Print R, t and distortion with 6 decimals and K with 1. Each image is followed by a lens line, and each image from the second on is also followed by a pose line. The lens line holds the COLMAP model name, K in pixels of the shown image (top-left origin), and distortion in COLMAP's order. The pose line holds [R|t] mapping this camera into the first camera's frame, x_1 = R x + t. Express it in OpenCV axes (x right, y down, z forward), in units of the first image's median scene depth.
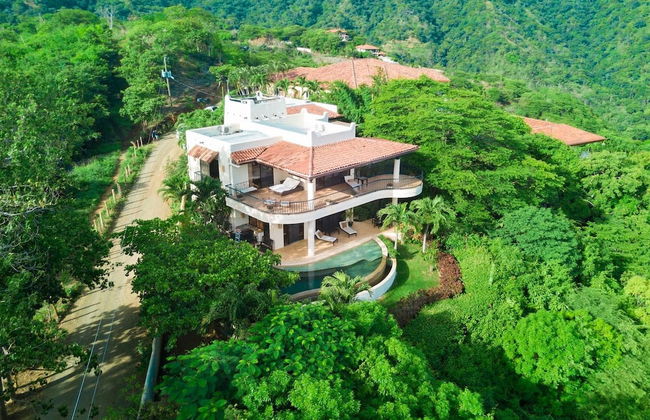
lens RADIAL K [[505.5, 0, 325.0], [0, 505.5, 210.0], [0, 0, 1]] dist [-0.003275, 0.049577]
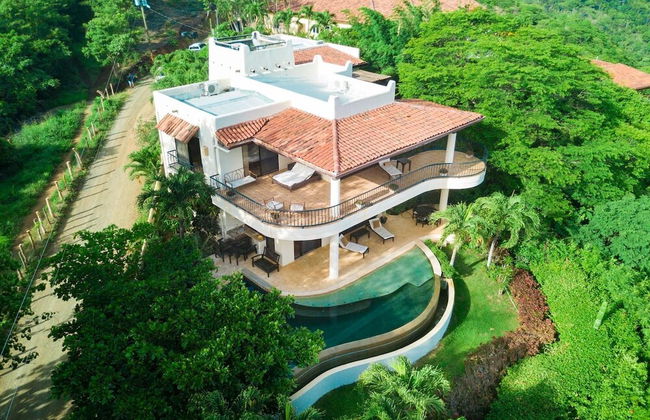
lens RADIAL K [[505.5, 0, 325.0], [0, 505.5, 210.0], [0, 0, 1]] dist [-0.003275, 0.049577]
pose [[0.999996, -0.000107, 0.002726, -0.036387], [-0.000258, 0.991029, 0.133645, -0.085162], [-0.002715, -0.133645, 0.991026, 0.270962]]
